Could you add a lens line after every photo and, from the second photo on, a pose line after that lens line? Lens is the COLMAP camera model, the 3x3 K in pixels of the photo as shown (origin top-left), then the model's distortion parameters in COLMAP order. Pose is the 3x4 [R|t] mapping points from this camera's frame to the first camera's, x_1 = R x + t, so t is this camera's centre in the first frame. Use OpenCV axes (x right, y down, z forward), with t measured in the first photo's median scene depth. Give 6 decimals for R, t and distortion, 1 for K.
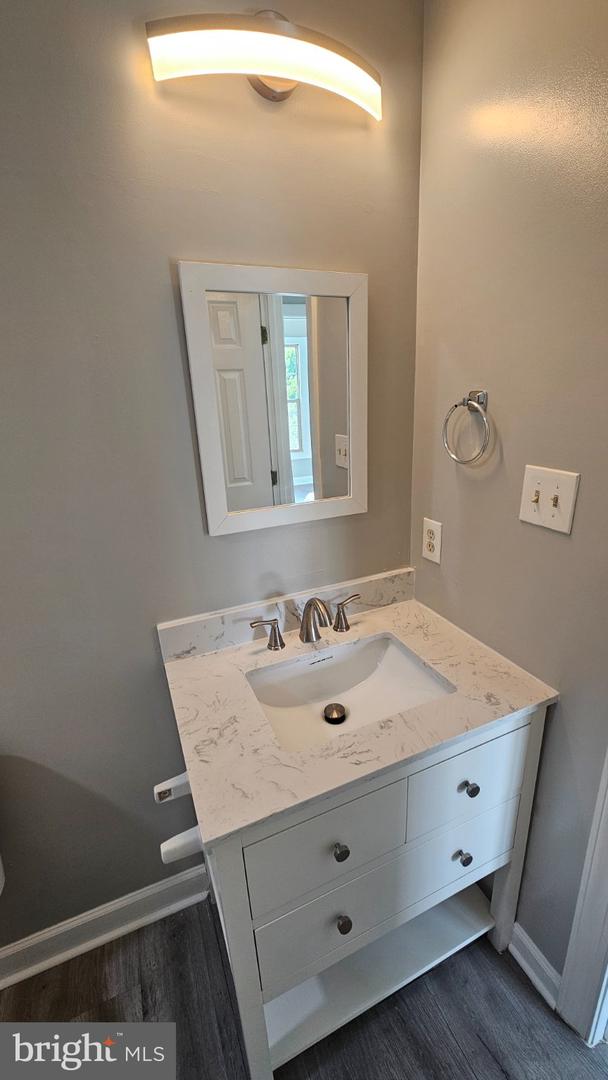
lens RADIAL K [[443.2, 0, 307.7], [0, 443.2, 545.3], [0, 0, 1]] dist [-0.000681, 0.000442]
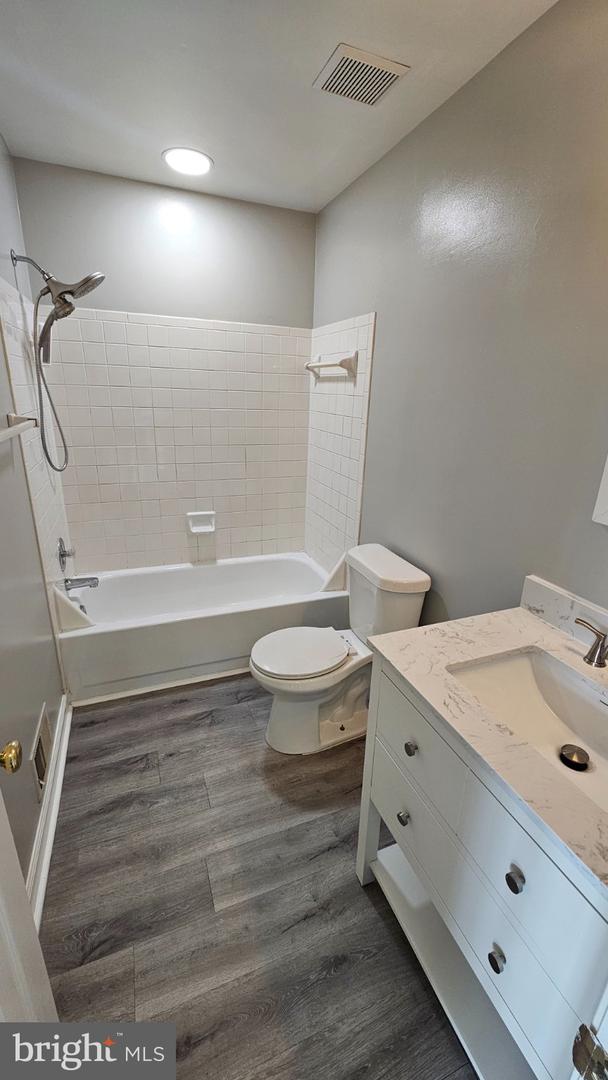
lens RADIAL K [[443.2, 0, 305.8], [0, 443.2, 535.3], [0, 0, 1]] dist [-0.000681, 0.000442]
pose [[-0.050353, 0.357573, -0.932527, 0.742144], [-0.345623, 0.869780, 0.352175, -0.118580], [0.937021, 0.340036, 0.079790, 0.299576]]
